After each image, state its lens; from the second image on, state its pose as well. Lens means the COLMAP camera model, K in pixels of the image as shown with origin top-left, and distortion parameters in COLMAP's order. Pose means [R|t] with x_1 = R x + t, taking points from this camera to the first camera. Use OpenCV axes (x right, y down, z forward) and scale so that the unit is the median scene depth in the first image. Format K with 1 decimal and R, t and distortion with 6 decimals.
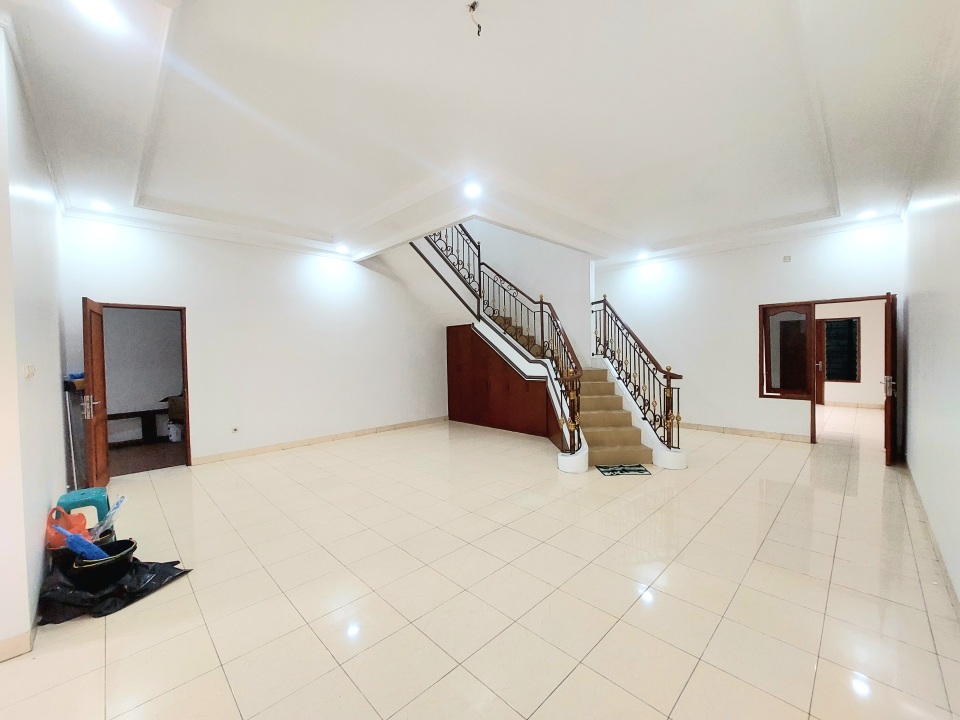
lens RADIAL K [[383.6, 0, 476.2], [0, 383.6, 359.3], [0, 0, 1]] dist [0.018854, -0.000025]
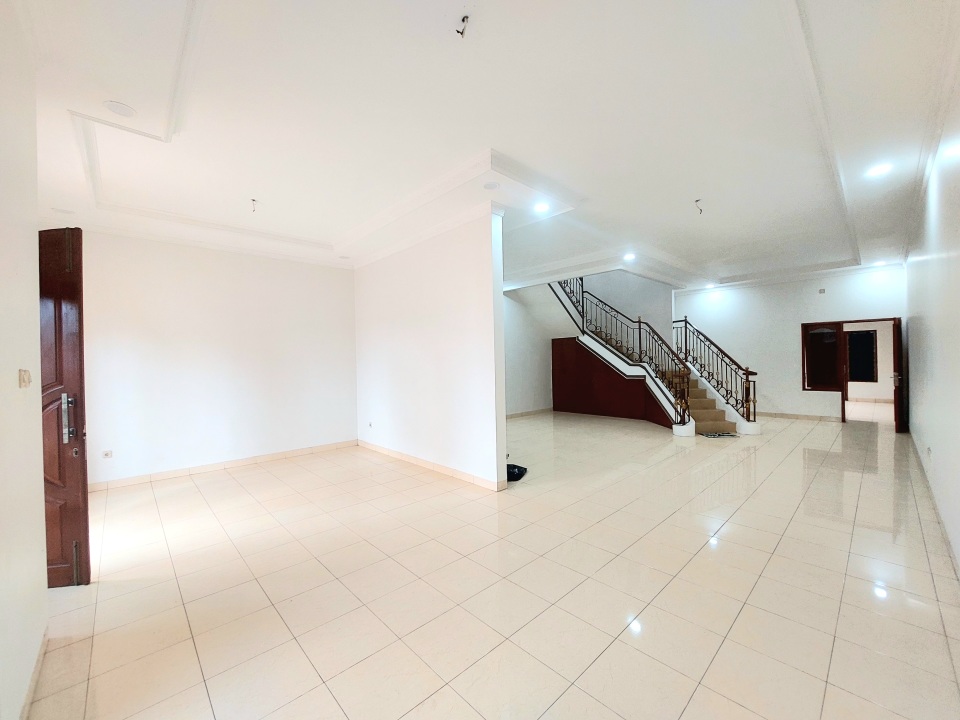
lens RADIAL K [[383.6, 0, 483.3], [0, 383.6, 362.2], [0, 0, 1]] dist [0.018854, -0.000025]
pose [[0.999958, -0.002190, -0.008850, -0.384012], [0.002057, 0.999885, -0.015040, 0.015995], [0.008882, 0.015021, 0.999848, -0.383993]]
